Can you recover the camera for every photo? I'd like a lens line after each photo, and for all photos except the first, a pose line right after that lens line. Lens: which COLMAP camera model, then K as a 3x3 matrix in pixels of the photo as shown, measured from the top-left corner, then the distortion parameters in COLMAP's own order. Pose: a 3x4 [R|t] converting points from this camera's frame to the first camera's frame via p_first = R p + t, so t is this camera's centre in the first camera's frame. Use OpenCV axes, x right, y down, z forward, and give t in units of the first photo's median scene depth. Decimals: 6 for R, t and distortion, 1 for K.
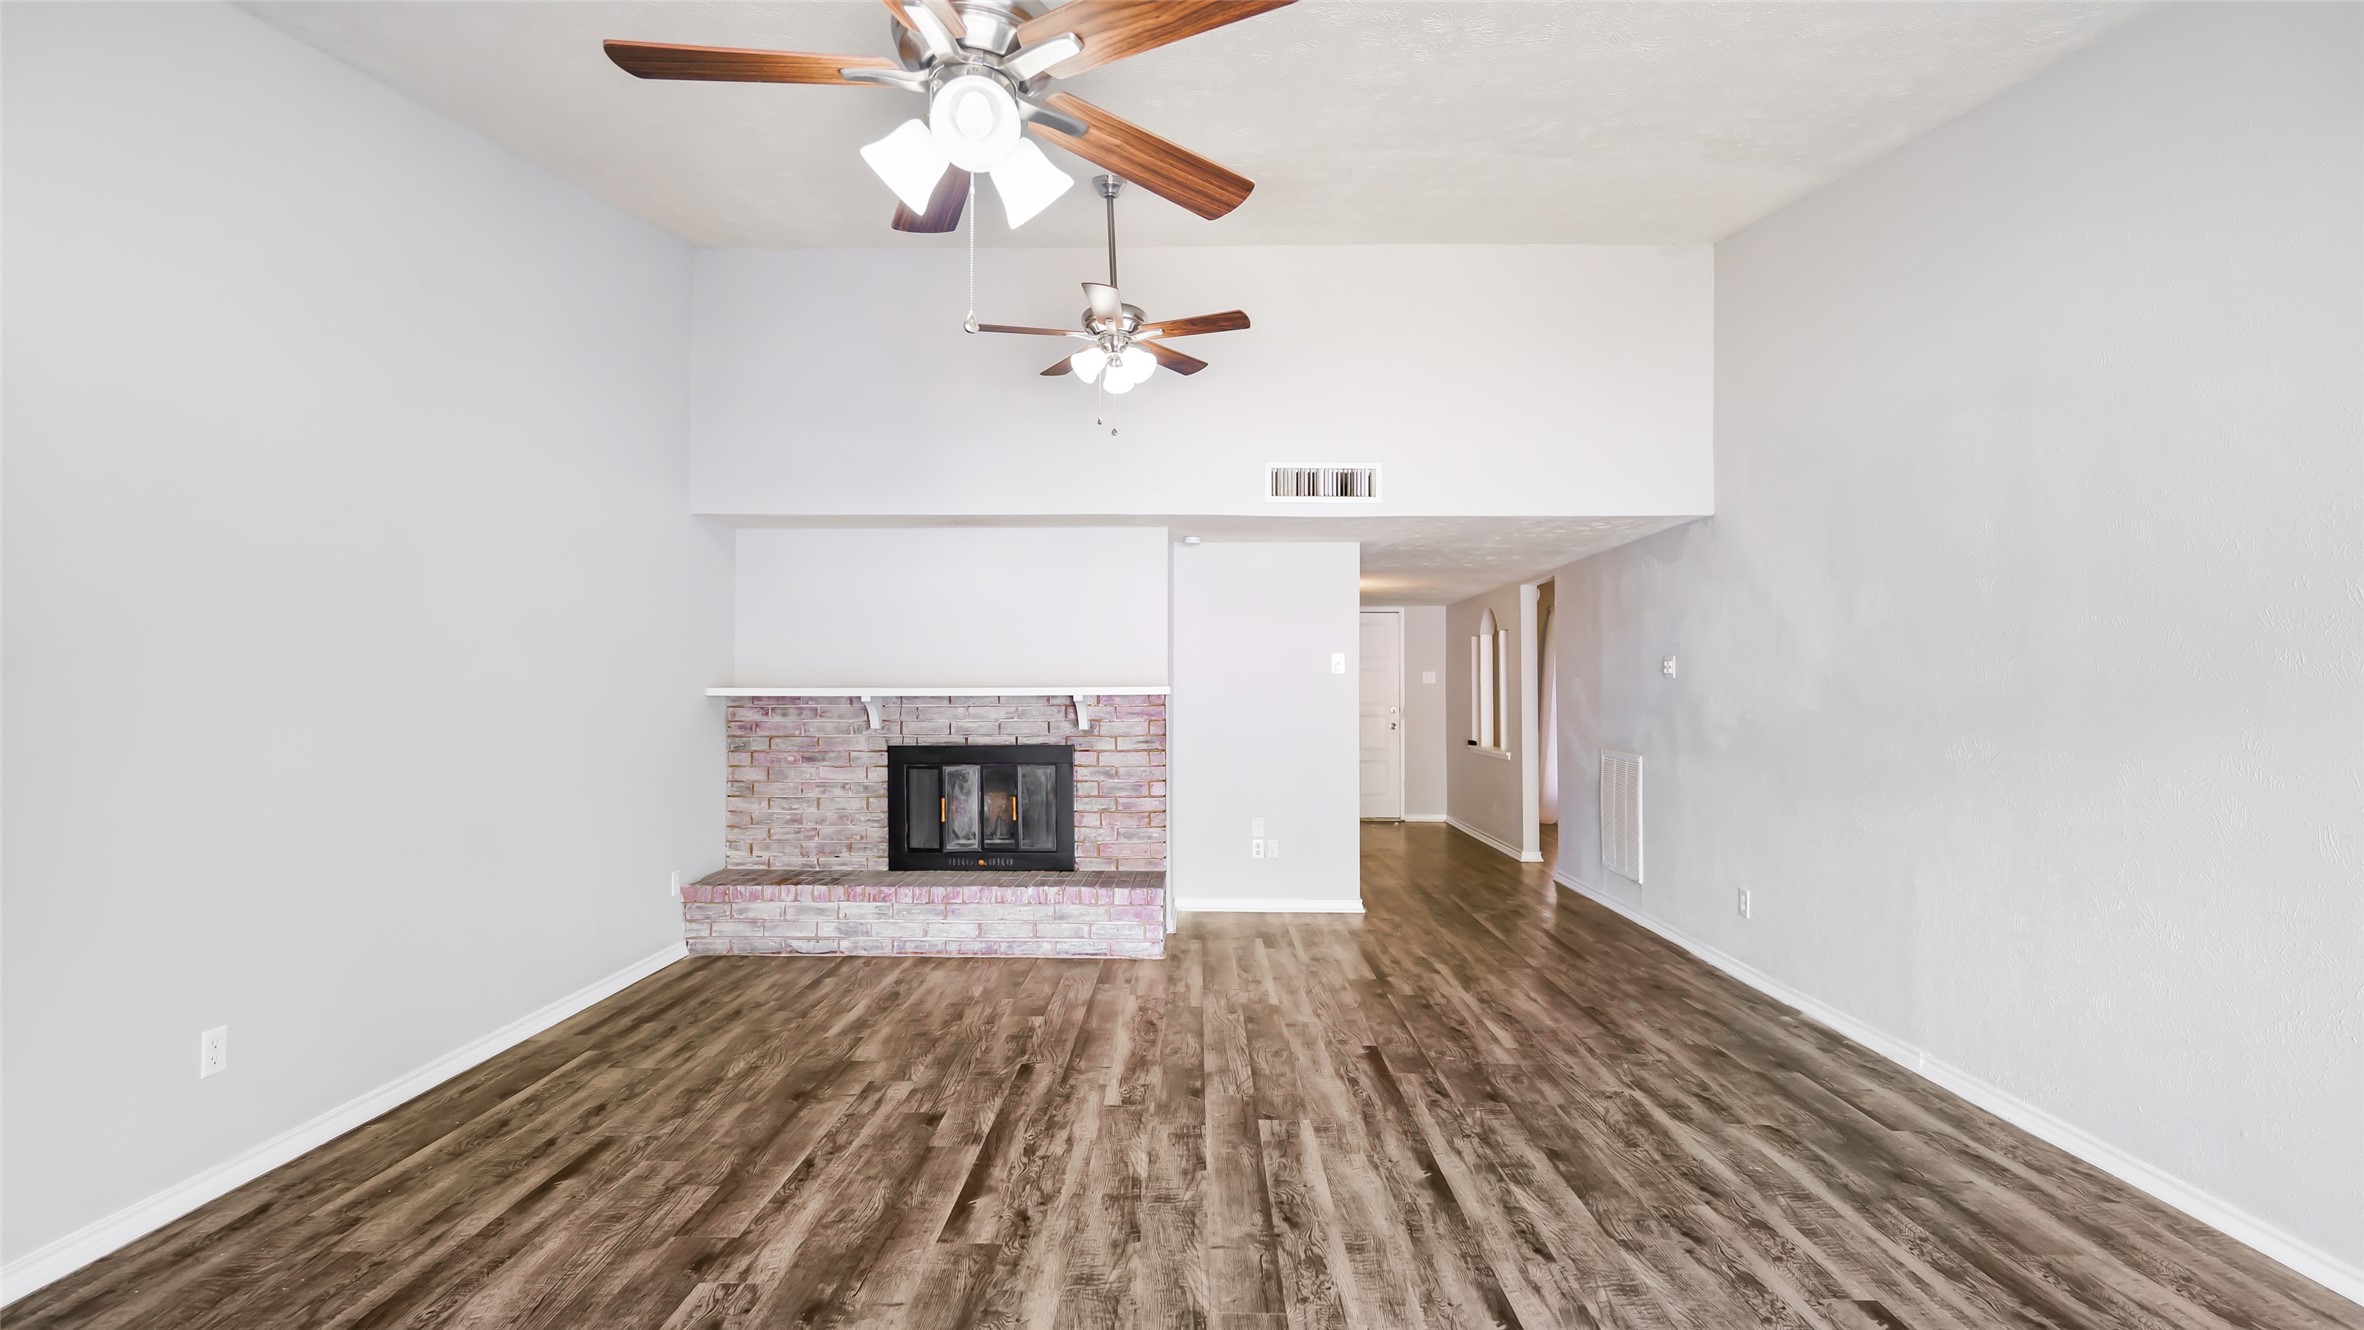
lens RADIAL K [[1140.1, 0, 1182.0], [0, 1140.1, 665.0], [0, 0, 1]] dist [-0.001980, -0.000319]
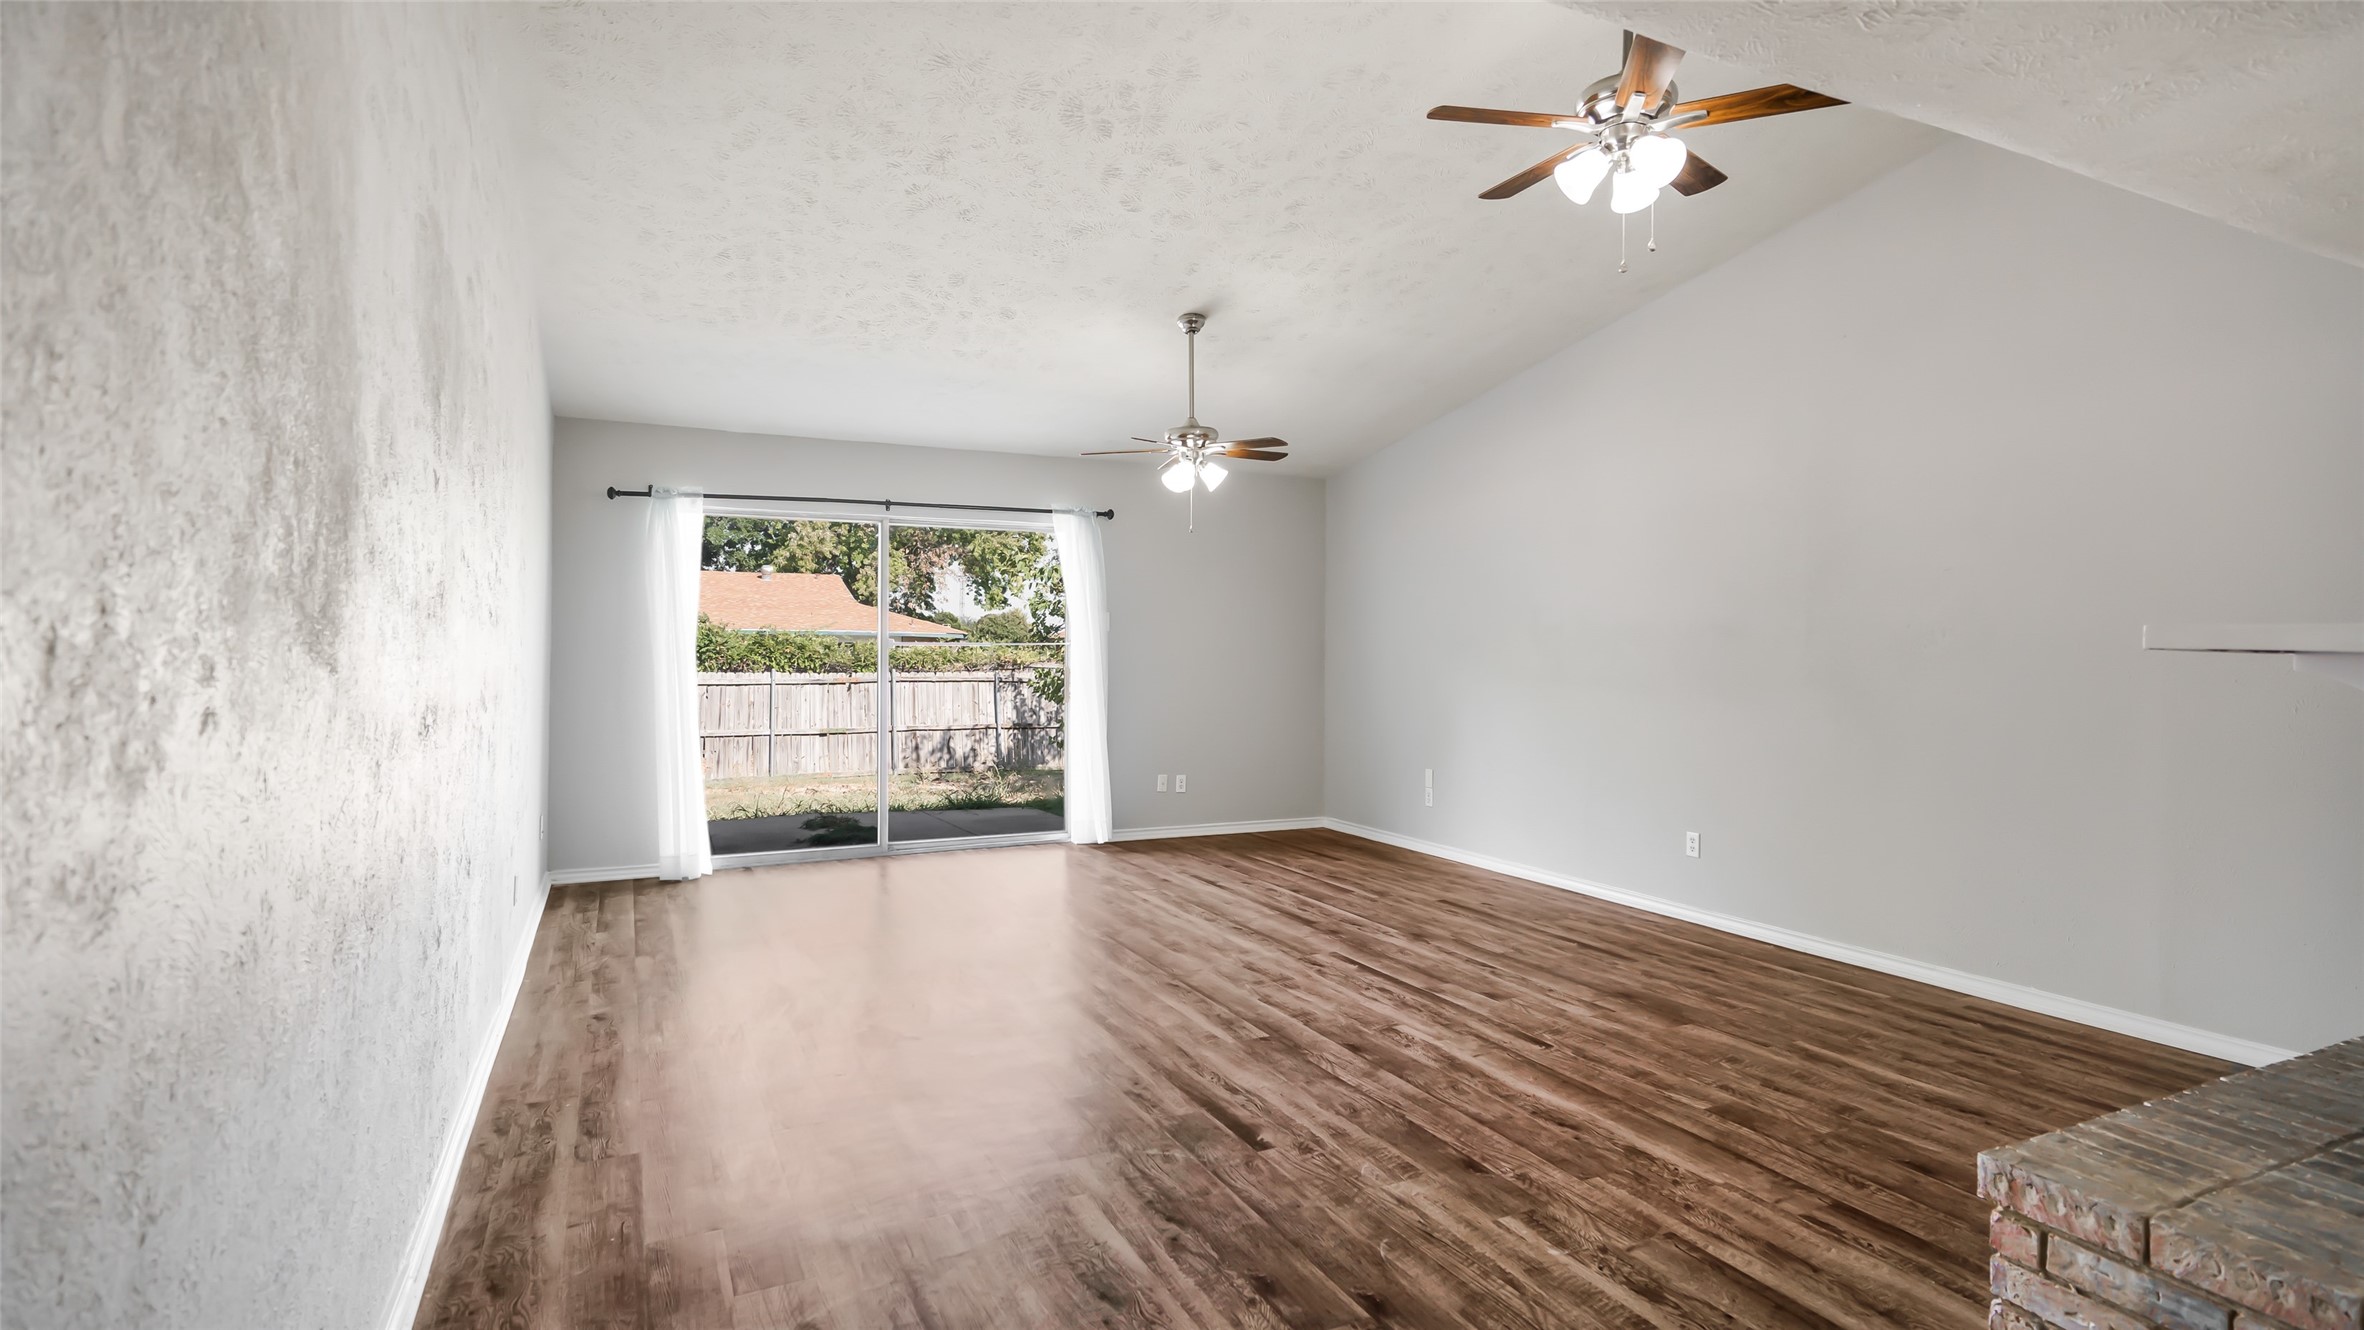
lens RADIAL K [[1140.1, 0, 1182.0], [0, 1140.1, 665.0], [0, 0, 1]] dist [-0.001980, -0.000319]
pose [[-0.894225, -0.002943, -0.447608, 0.666050], [0.002623, 0.999927, -0.011814, 0.051170], [0.447610, -0.011738, -0.894152, 2.030866]]
